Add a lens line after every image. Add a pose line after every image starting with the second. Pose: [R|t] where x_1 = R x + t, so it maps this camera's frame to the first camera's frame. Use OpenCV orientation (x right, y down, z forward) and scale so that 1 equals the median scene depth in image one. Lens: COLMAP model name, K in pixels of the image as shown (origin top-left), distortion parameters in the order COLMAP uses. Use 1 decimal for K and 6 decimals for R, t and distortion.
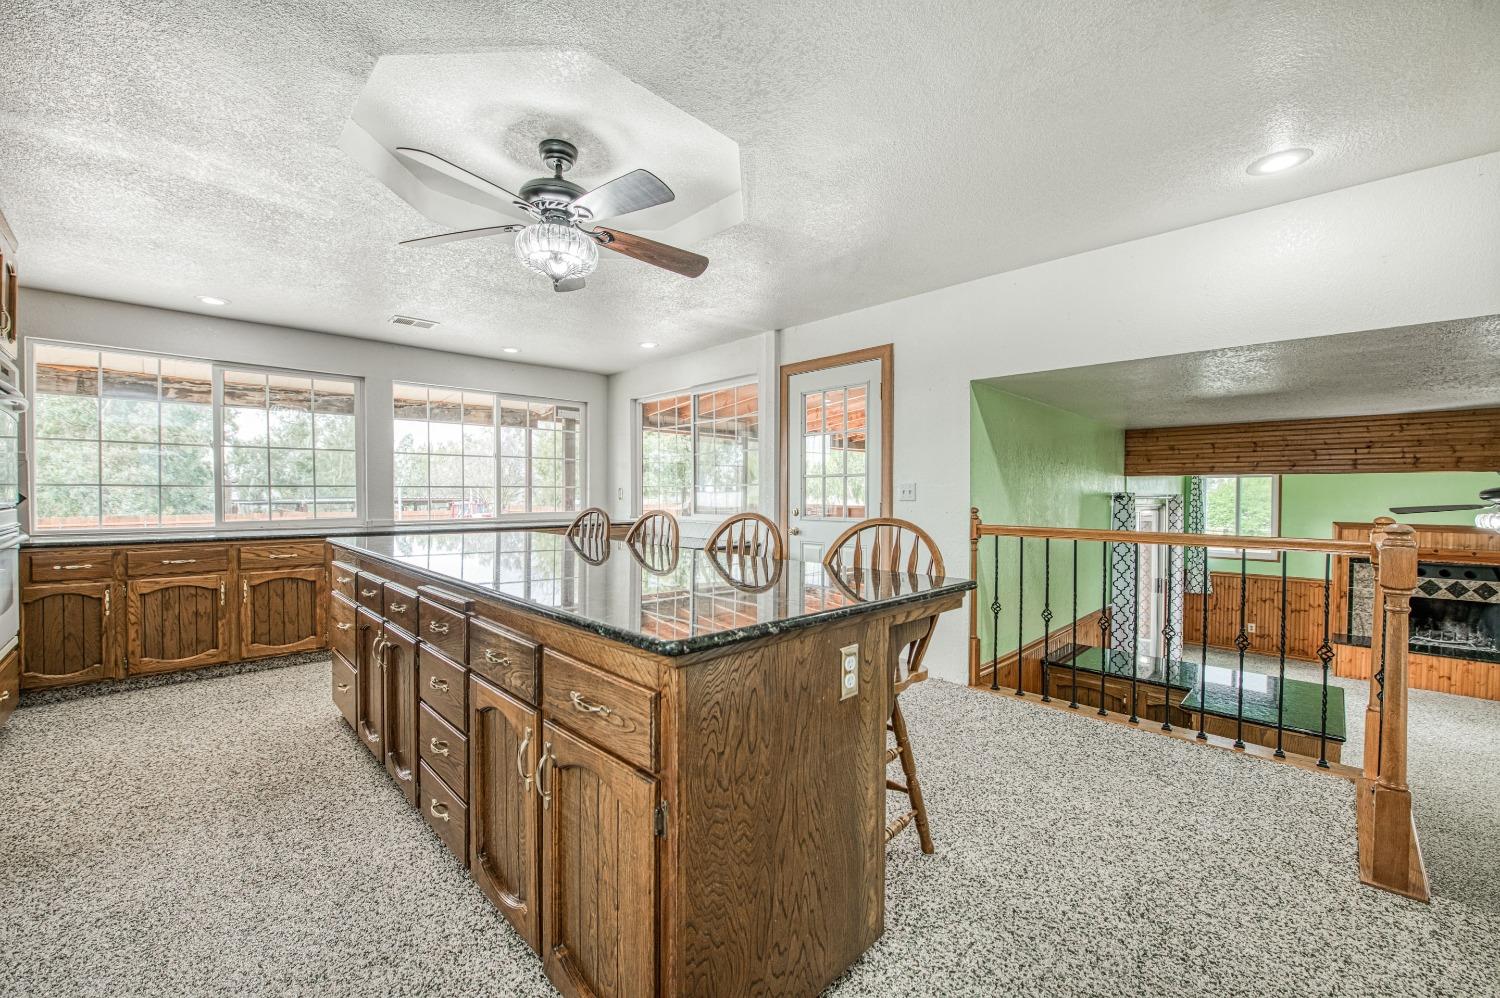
lens RADIAL K [[593.0, 0, 750.0], [0, 593.0, 499.0], [0, 0, 1]] dist [-0.022507, -0.000298]
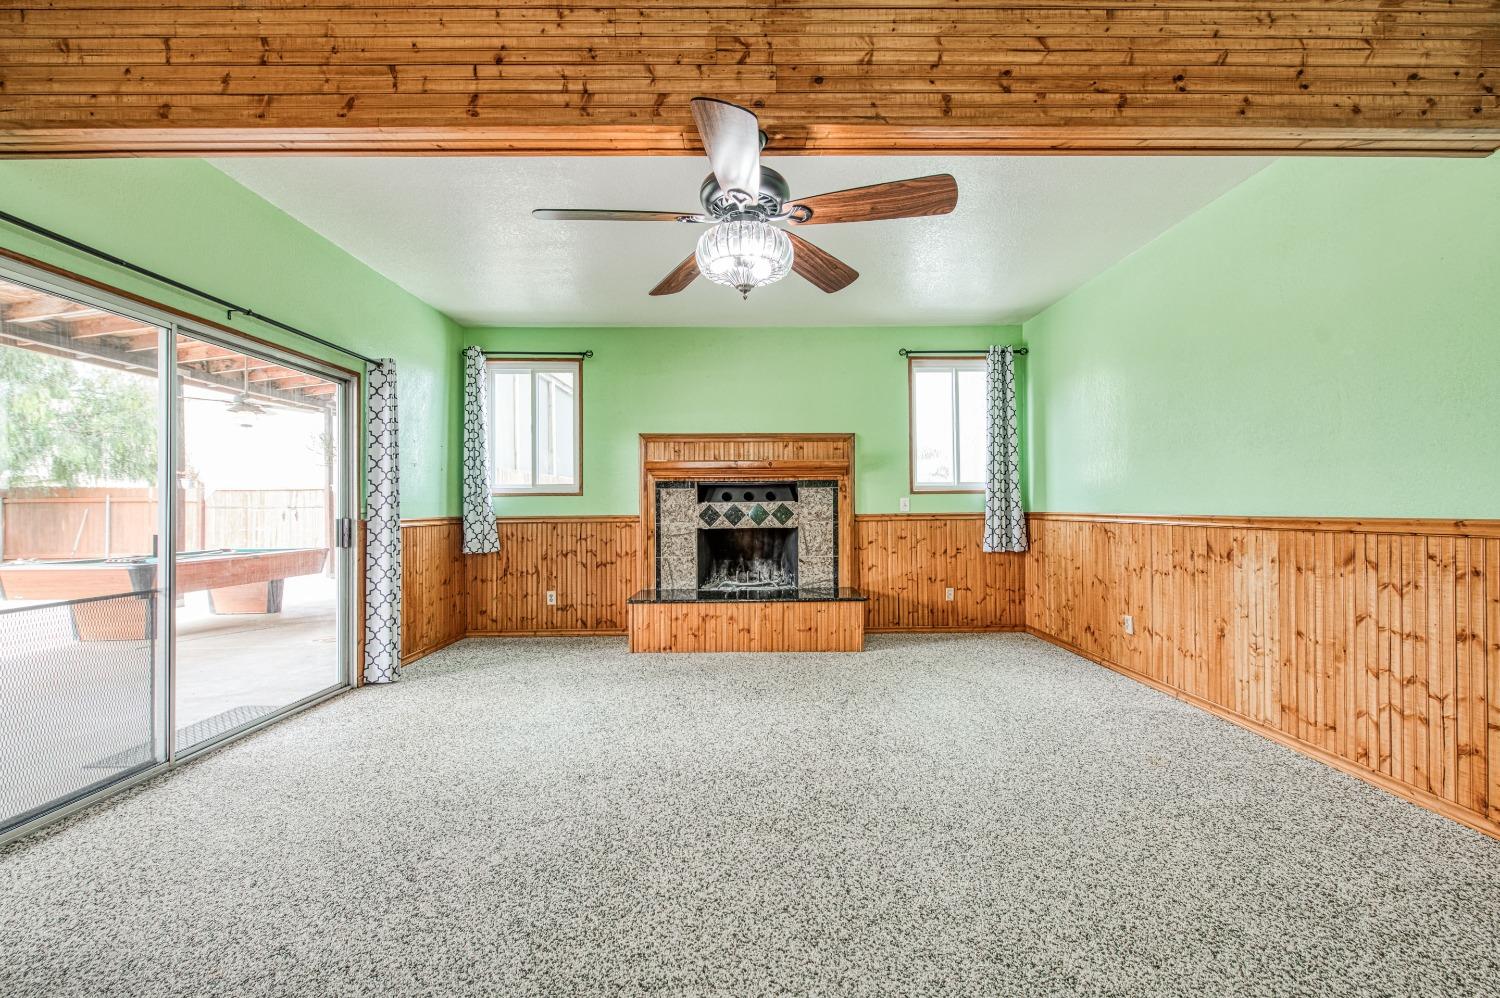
lens RADIAL K [[597.0, 0, 750.6], [0, 597.0, 501.6], [0, 0, 1]] dist [0.000876, -0.000207]
pose [[0.700247, -0.004524, 0.713886, 0.772461], [0.019817, 0.999718, -0.013103, 0.180226], [-0.713625, 0.023323, 0.700139, 0.521568]]
